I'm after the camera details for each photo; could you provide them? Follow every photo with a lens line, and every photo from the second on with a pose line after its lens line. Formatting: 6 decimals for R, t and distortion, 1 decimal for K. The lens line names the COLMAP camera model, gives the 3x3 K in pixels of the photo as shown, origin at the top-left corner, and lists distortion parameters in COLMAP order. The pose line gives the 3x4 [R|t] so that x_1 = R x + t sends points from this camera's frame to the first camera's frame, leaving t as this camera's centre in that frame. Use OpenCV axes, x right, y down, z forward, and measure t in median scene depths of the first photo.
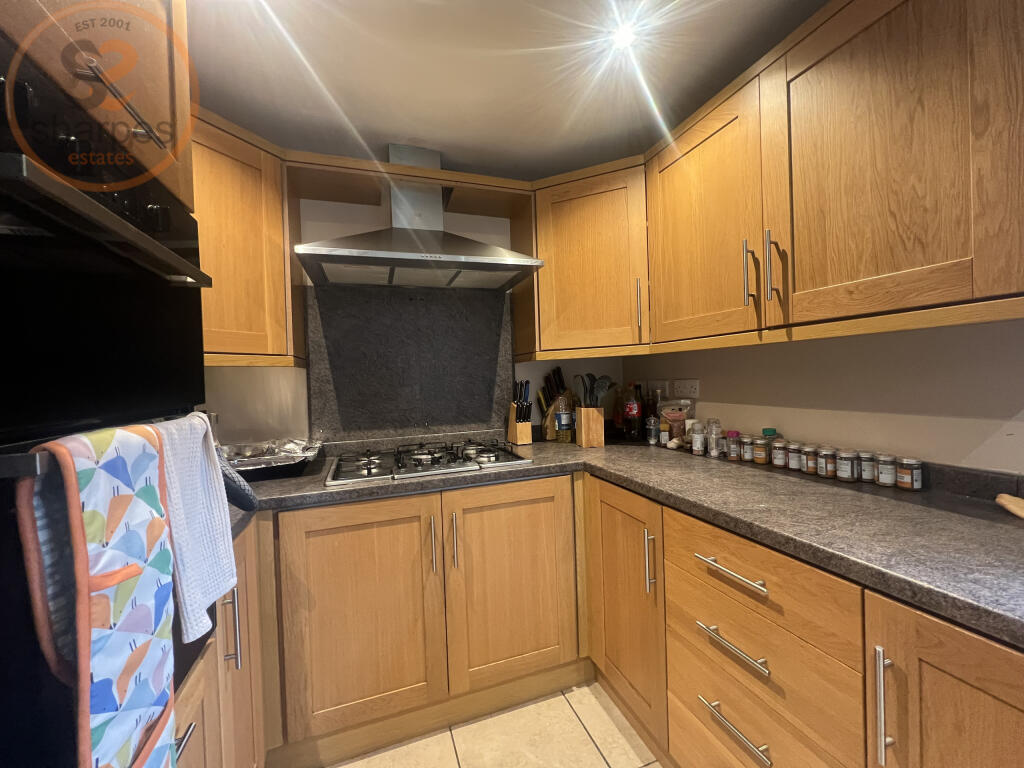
lens RADIAL K [[412.7, 0, 512.0], [0, 412.7, 384.0], [0, 0, 1]] dist [0.000536, 0.000050]
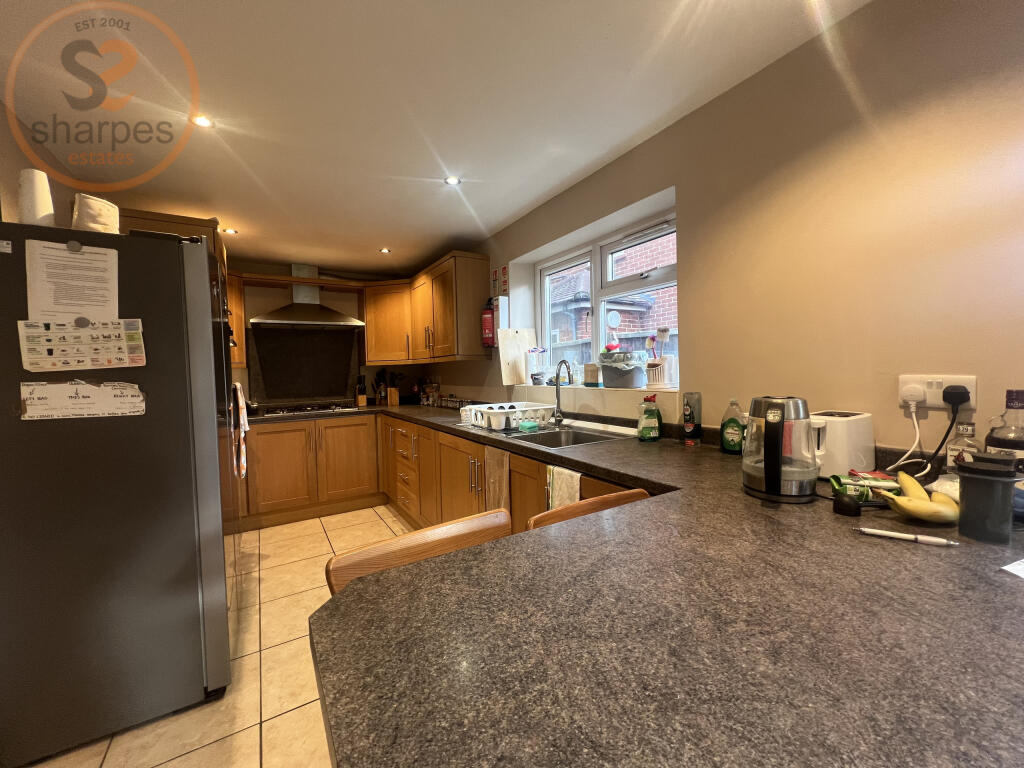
lens RADIAL K [[408.4, 0, 512.0], [0, 408.4, 384.0], [0, 0, 1]] dist [-0.000225, -0.000028]
pose [[0.976708, 0.004340, 0.214531, 0.373617], [-0.006850, 0.999917, 0.010956, 0.010368], [-0.214465, -0.012170, 0.976656, -1.345601]]
